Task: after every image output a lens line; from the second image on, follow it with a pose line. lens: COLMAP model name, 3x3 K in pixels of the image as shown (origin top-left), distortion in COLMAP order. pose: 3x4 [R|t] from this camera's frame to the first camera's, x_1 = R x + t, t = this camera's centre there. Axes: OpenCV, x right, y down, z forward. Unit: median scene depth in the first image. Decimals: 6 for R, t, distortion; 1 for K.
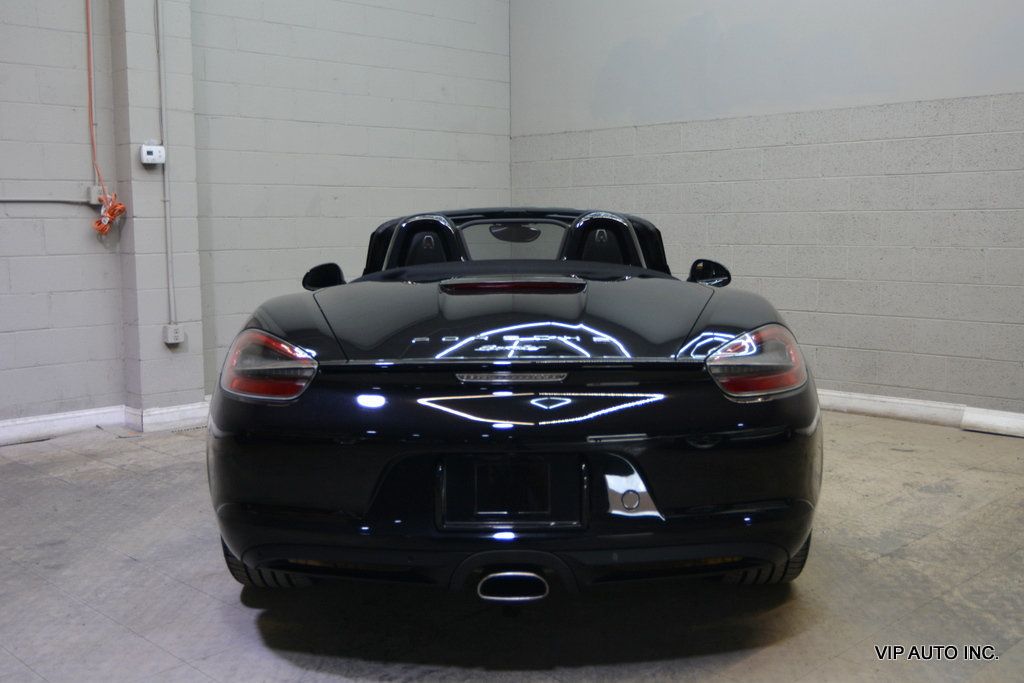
lens RADIAL K [[1081.0, 0, 506.8], [0, 1081.0, 329.8], [0, 0, 1]] dist [-0.008352, 0.000000]
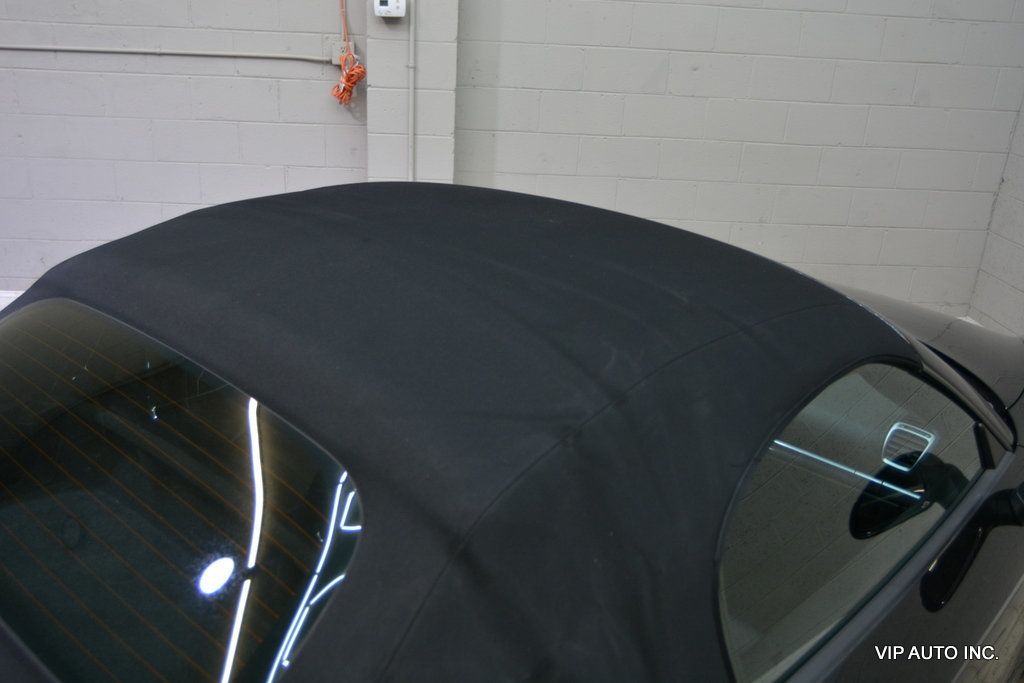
lens RADIAL K [[882.5, 0, 492.7], [0, 882.5, 325.5], [0, 0, 1]] dist [-0.035171, 0.023960]
pose [[0.744316, 0.279853, -0.606363, 0.165198], [-0.119043, 0.949020, 0.291871, -0.137344], [0.657131, -0.145061, 0.739686, 0.557638]]
